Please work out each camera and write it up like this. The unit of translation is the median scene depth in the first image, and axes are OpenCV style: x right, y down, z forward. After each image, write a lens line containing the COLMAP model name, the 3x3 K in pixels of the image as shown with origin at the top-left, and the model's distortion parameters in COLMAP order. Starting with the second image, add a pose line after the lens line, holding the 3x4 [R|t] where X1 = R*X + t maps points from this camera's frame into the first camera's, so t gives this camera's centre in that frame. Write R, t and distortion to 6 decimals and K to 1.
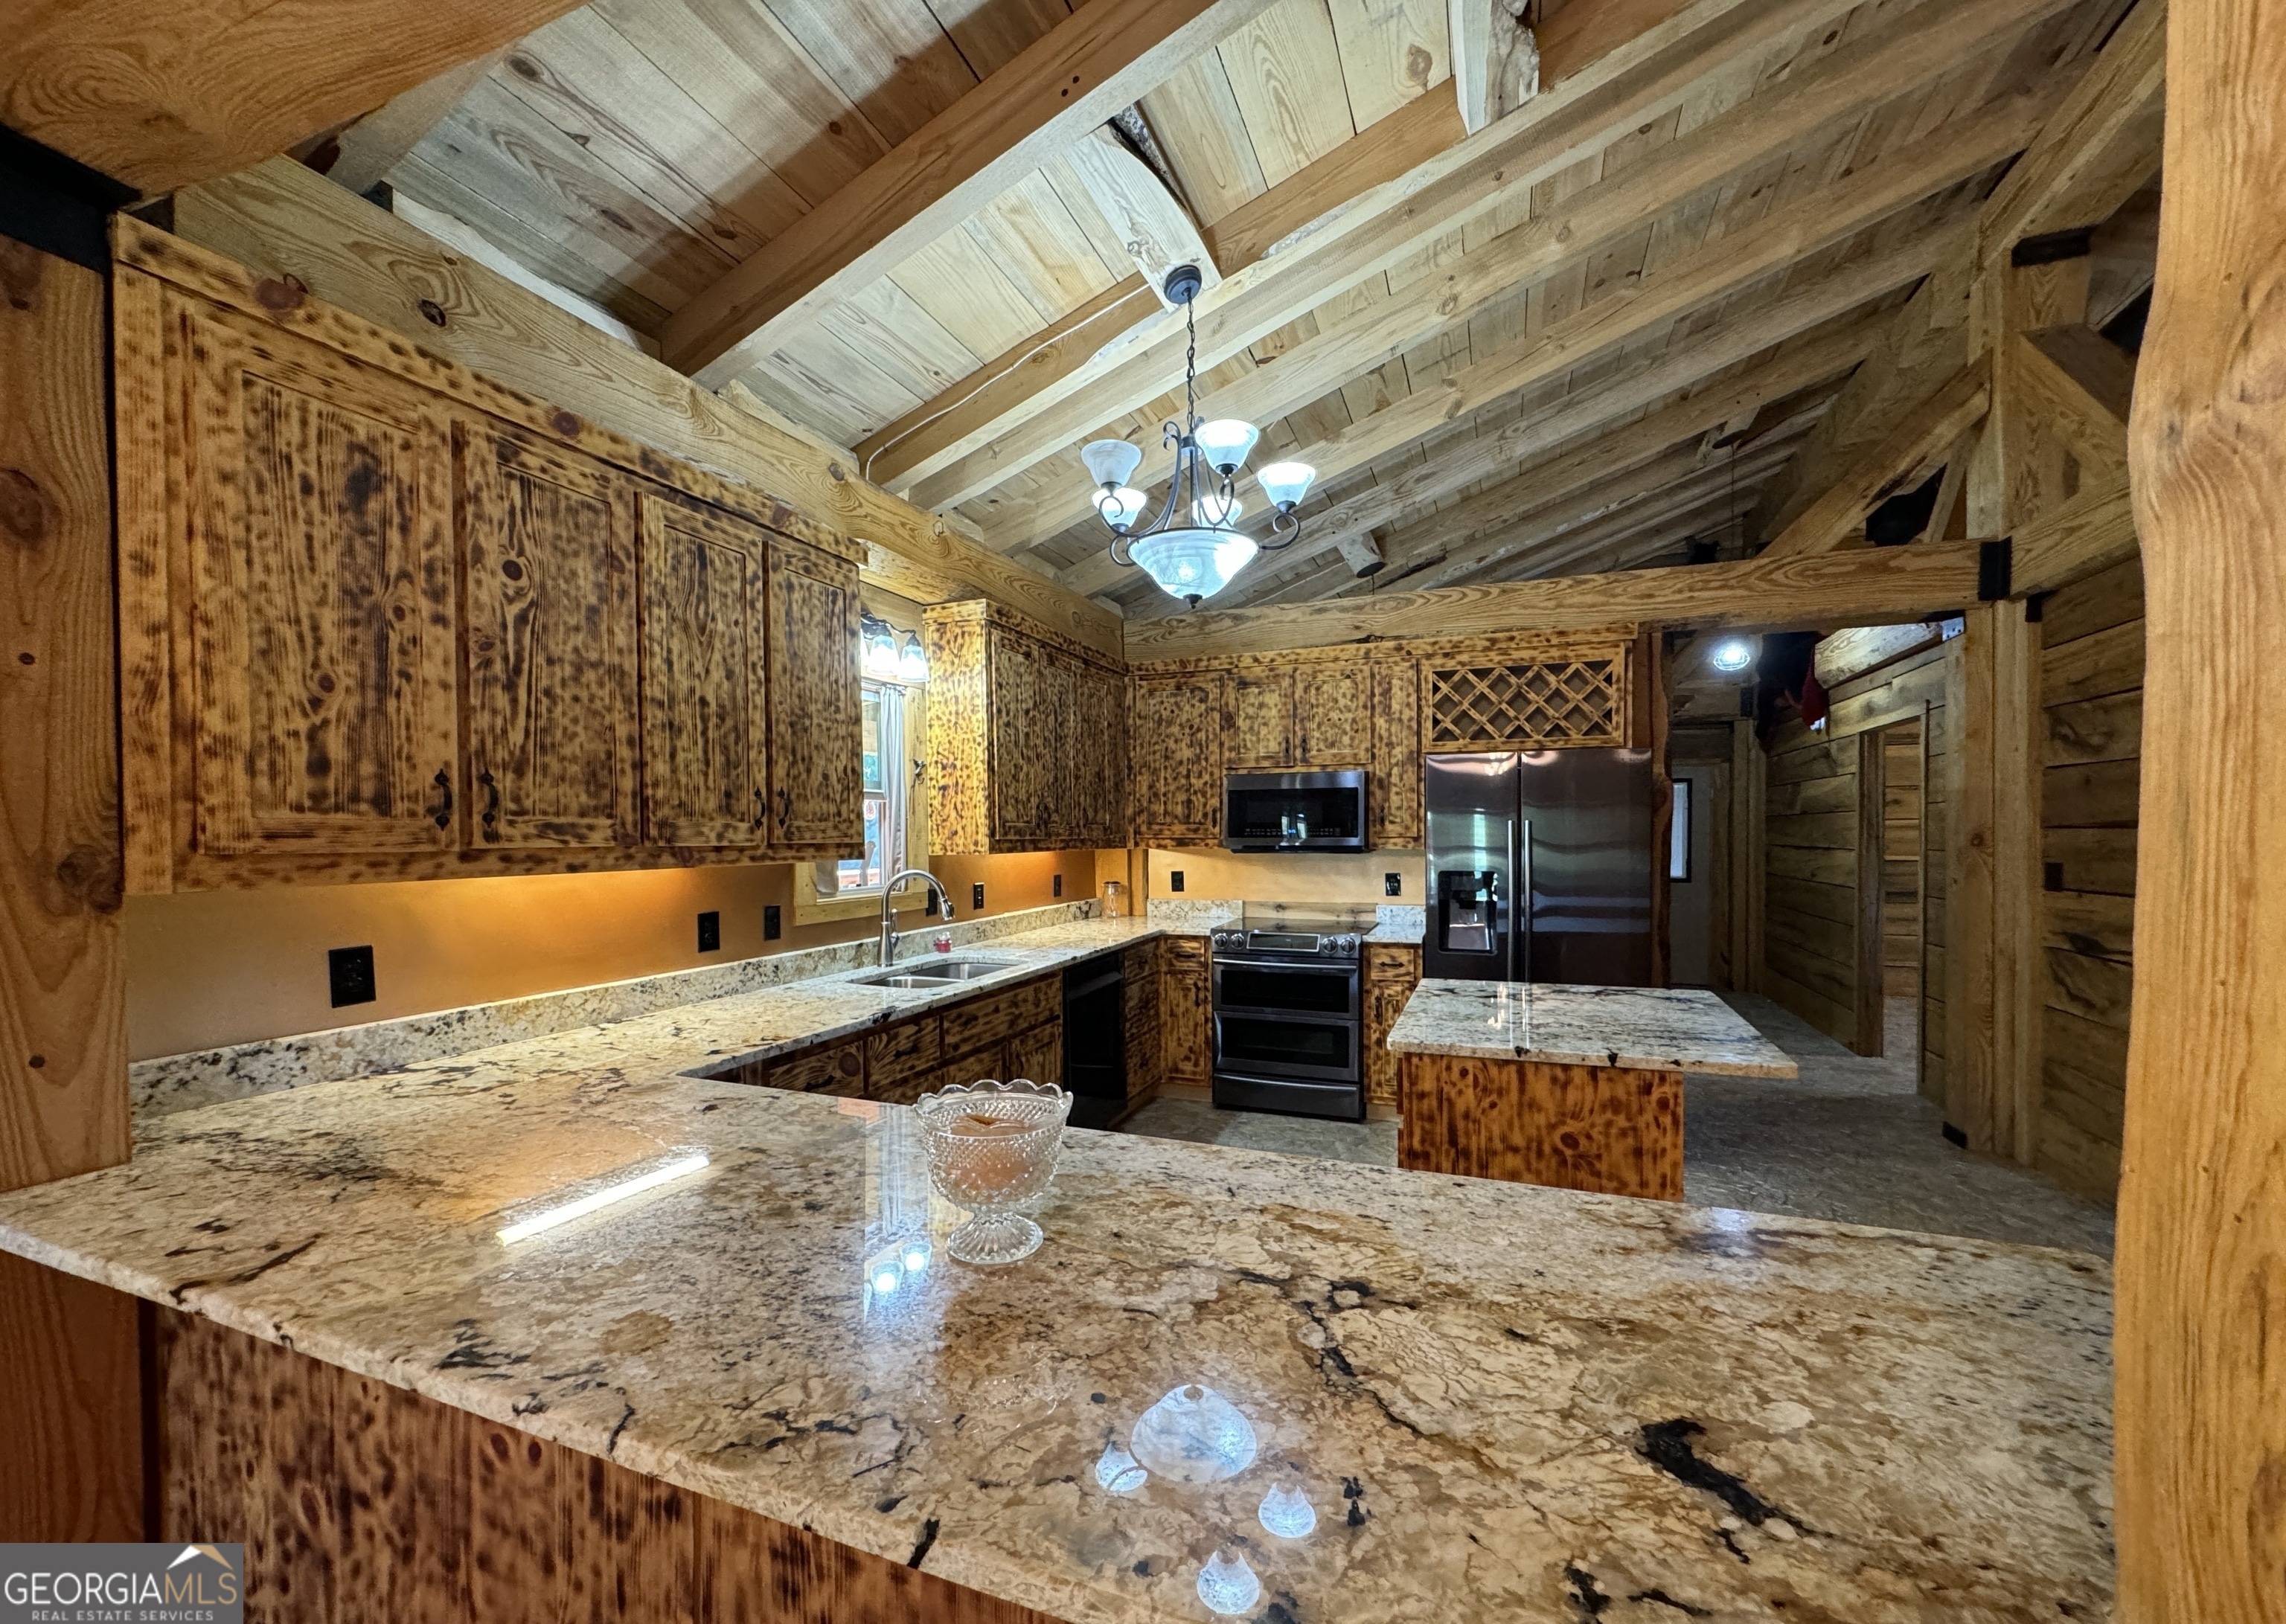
lens RADIAL K [[906.4, 0, 1145.8], [0, 906.4, 845.9], [0, 0, 1]] dist [-0.004893, -0.000303]
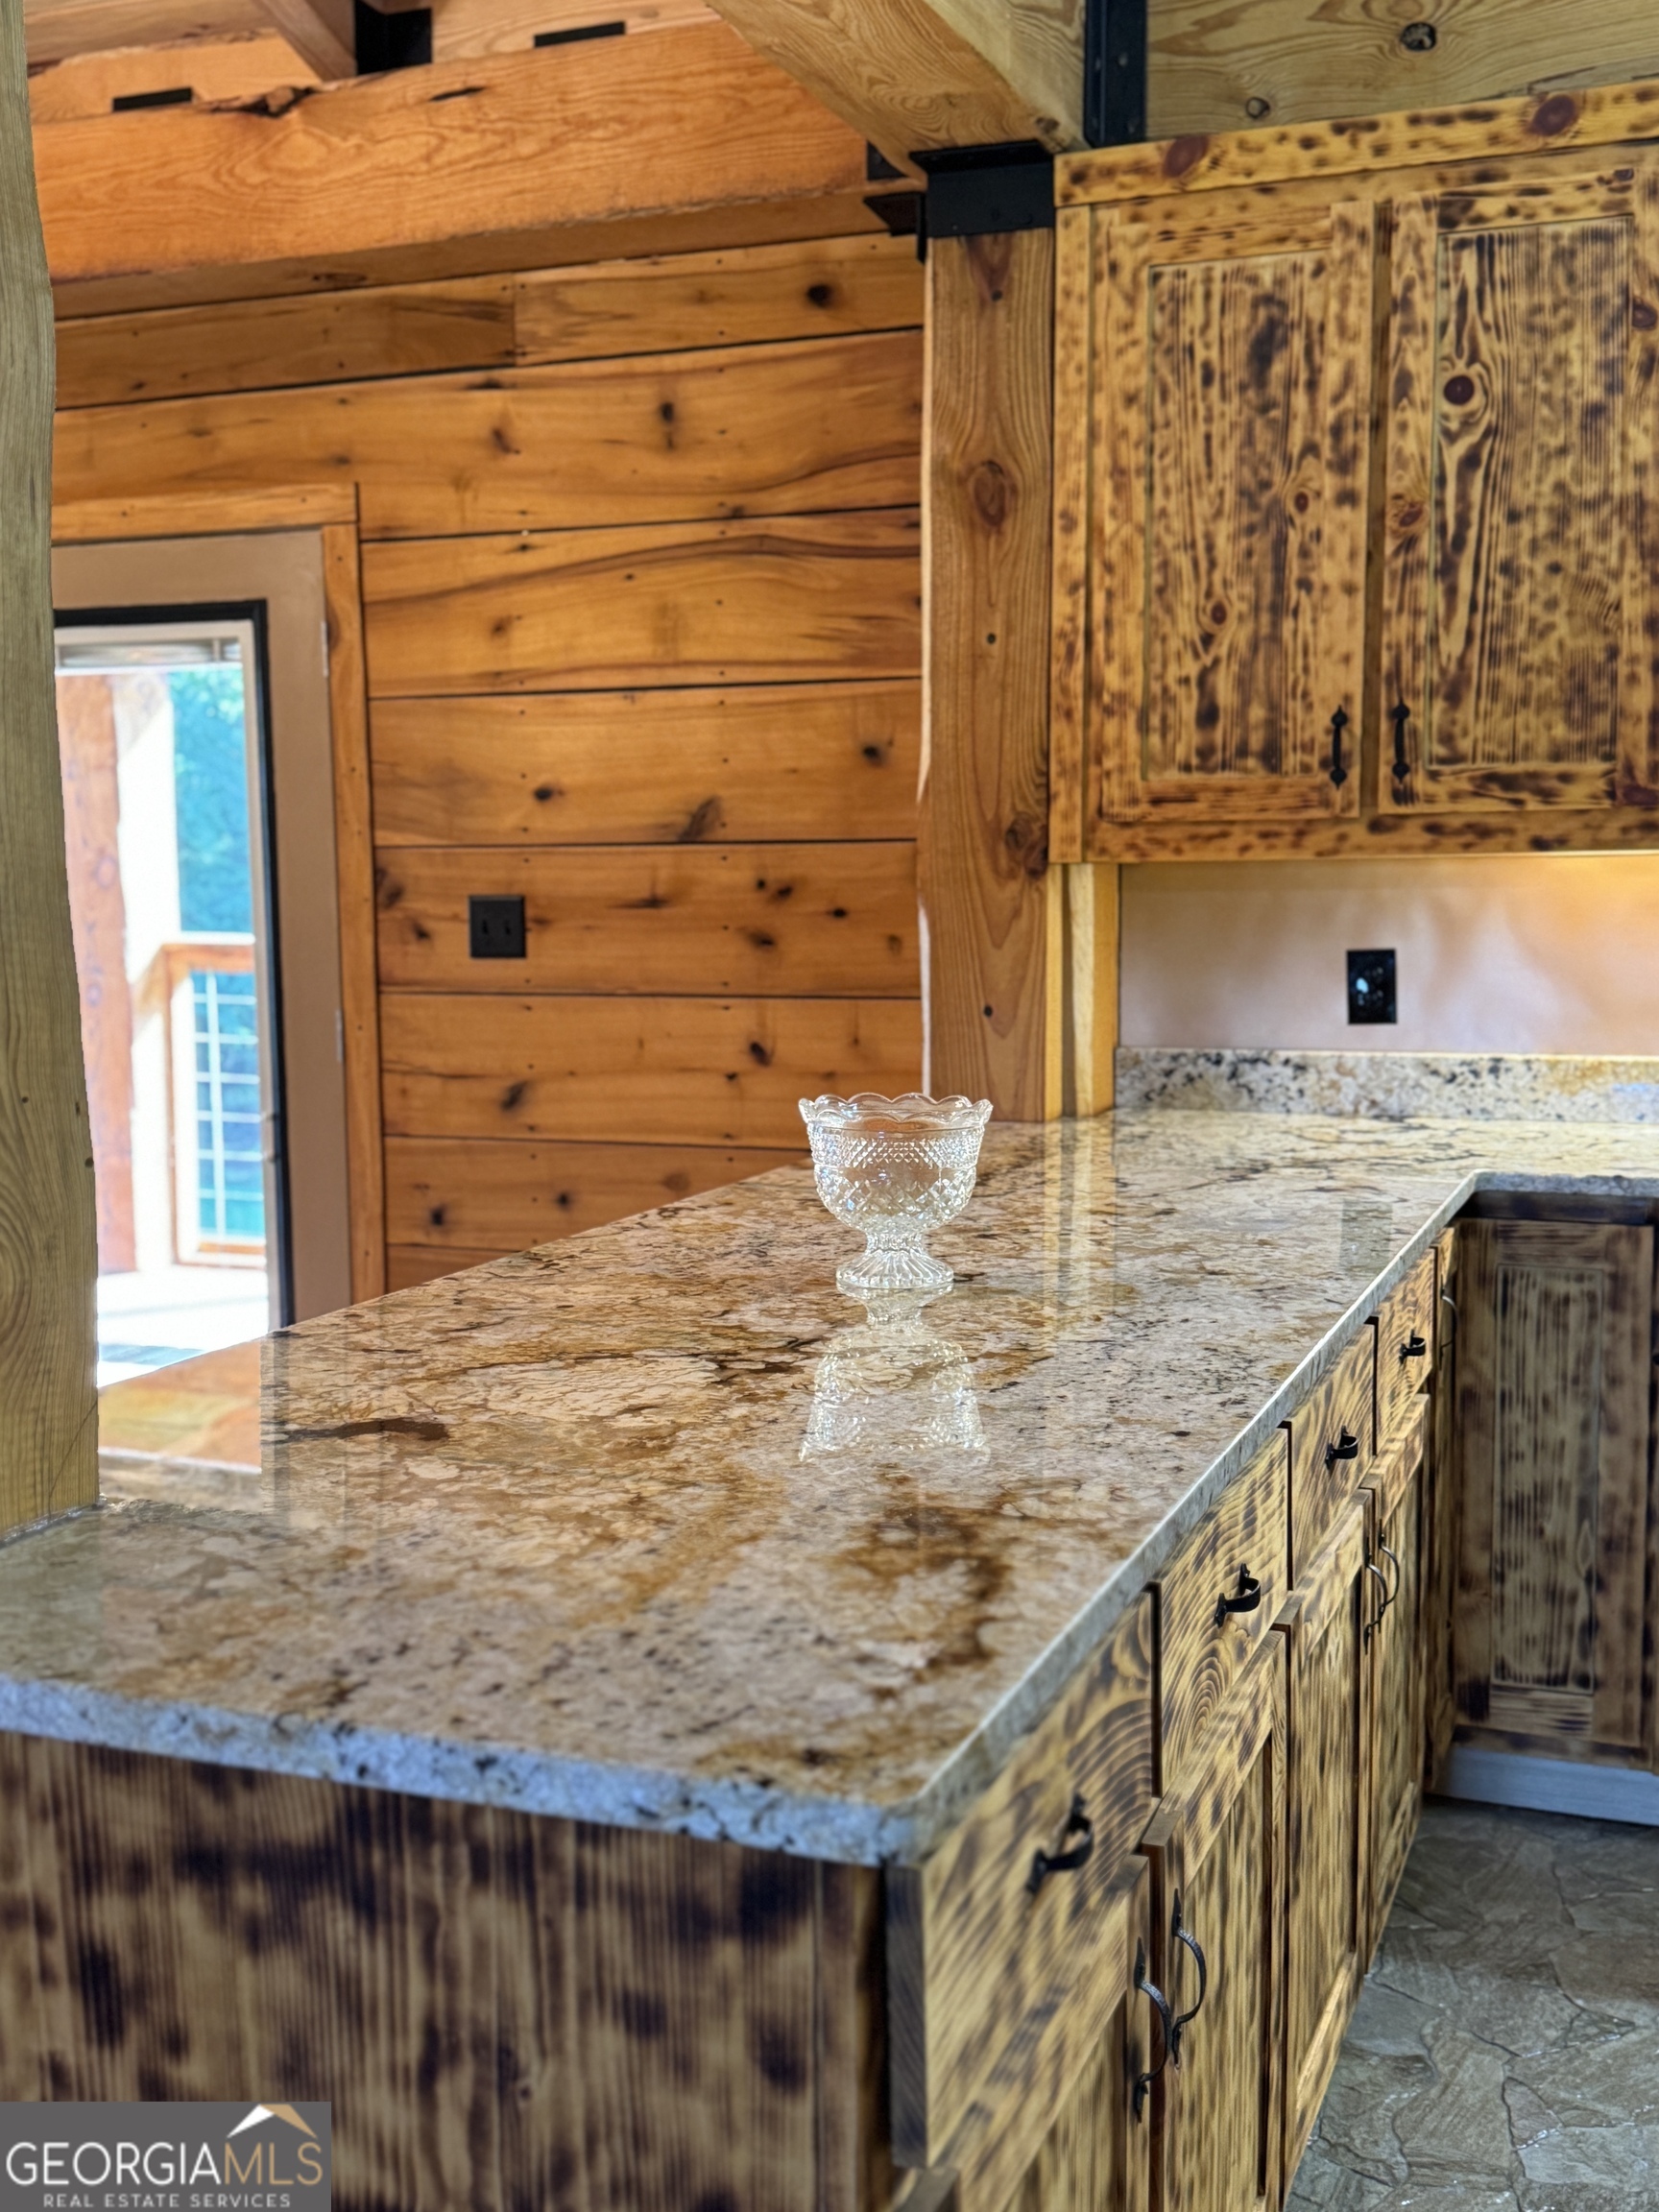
lens RADIAL K [[2327.8, 0, 833.2], [0, 2327.8, 1120.5], [0, 0, 1]] dist [0.018179, 0.000000]
pose [[0.013277, 0.111961, -0.993624, 1.182979], [0.000707, 0.993710, 0.111980, 0.039929], [0.999912, -0.002190, 0.013114, 0.574973]]
